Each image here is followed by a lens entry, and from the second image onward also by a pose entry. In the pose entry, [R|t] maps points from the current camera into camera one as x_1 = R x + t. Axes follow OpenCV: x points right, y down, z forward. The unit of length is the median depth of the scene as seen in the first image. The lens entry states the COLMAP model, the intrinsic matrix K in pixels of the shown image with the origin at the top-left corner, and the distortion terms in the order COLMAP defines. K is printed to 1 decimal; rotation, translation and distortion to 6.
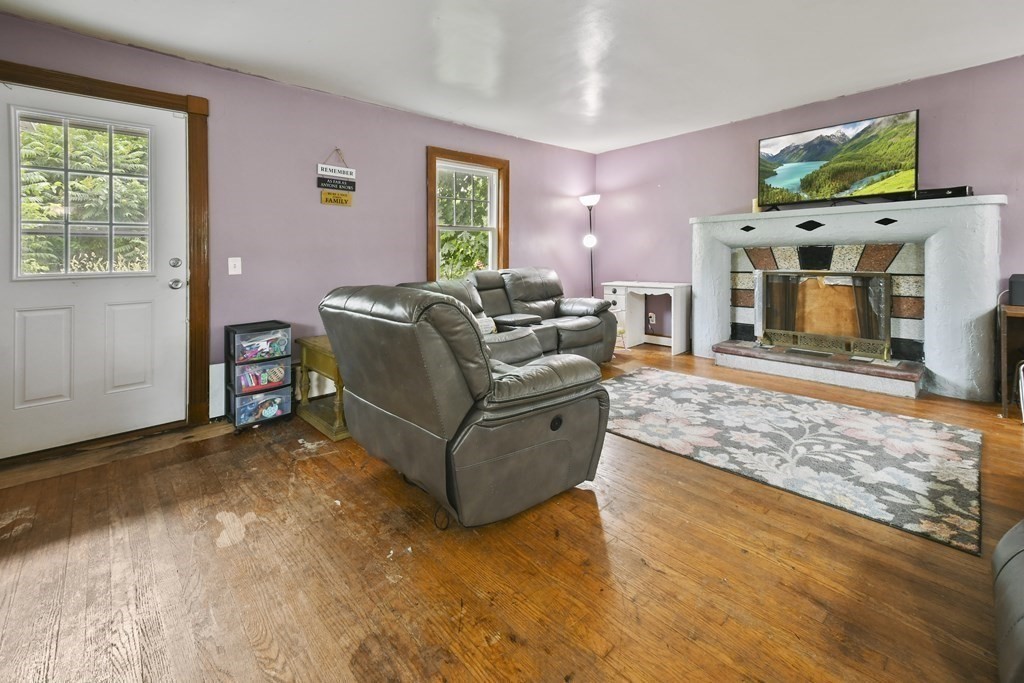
lens RADIAL K [[441.6, 0, 511.2], [0, 441.6, 265.4], [0, 0, 1]] dist [0.047010, -0.015182]
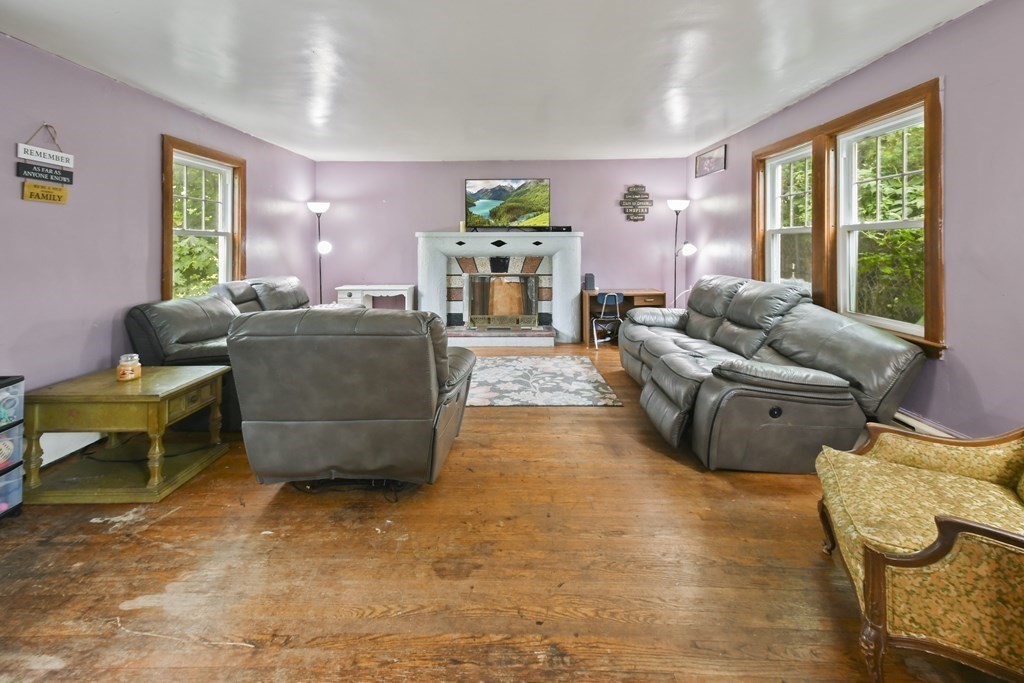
lens RADIAL K [[442.9, 0, 505.9], [0, 442.9, 256.1], [0, 0, 1]] dist [0.047341, -0.014949]
pose [[0.690465, -0.000666, 0.723366, -0.392730], [0.006959, 0.999959, -0.005722, -0.037997], [-0.723333, 0.008985, 0.690441, -0.040276]]
